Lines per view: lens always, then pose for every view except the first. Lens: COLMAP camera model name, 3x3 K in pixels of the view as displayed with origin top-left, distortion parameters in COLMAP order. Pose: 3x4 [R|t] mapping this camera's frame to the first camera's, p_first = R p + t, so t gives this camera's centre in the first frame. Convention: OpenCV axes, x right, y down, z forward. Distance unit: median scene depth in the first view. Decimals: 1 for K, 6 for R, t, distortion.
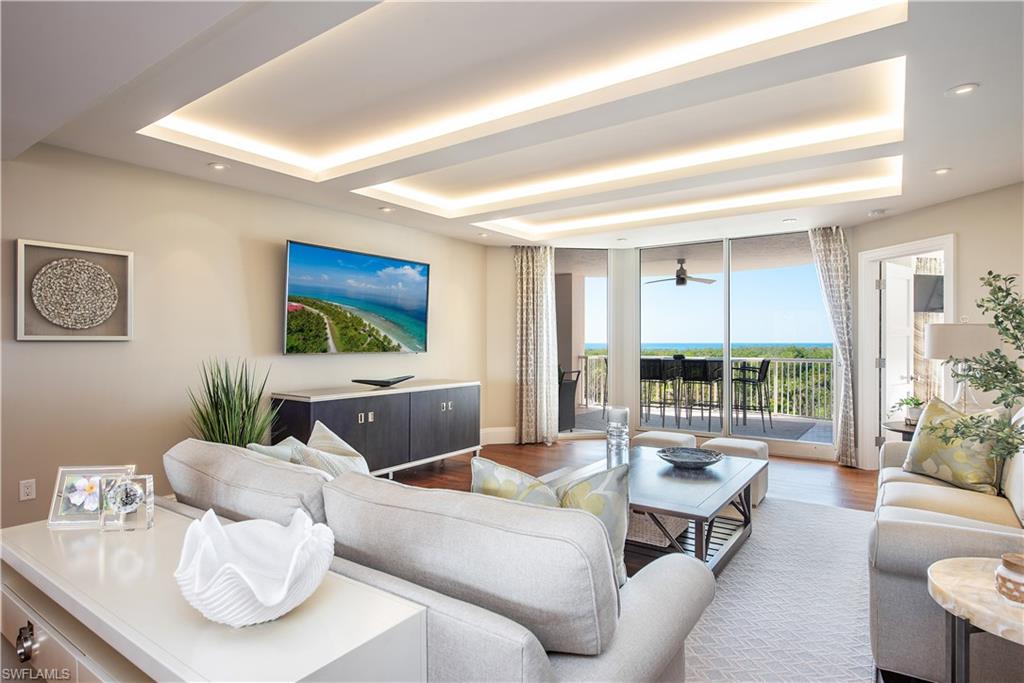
lens RADIAL K [[549.0, 0, 512.0], [0, 549.0, 341.5], [0, 0, 1]] dist [0.001411, 0.000164]
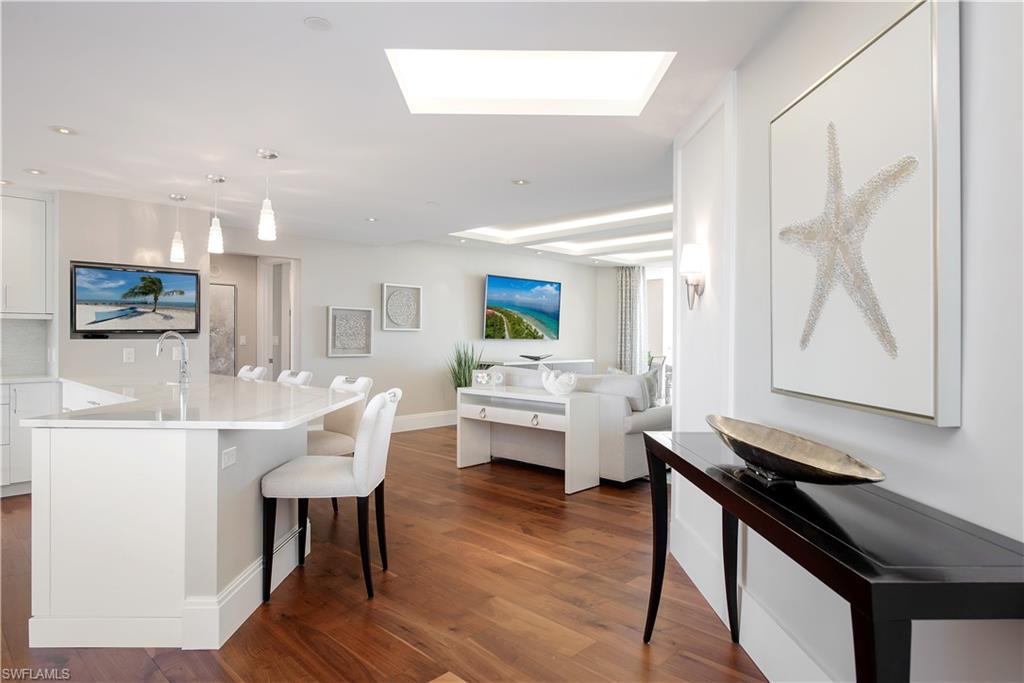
lens RADIAL K [[588.7, 0, 512.0], [0, 588.7, 341.5], [0, 0, 1]] dist [-0.039472, -0.000856]
pose [[0.986821, 0.009362, -0.161543, -0.019492], [-0.008054, 0.999929, 0.008750, 0.010738], [0.161613, -0.007333, 0.986827, -0.671933]]
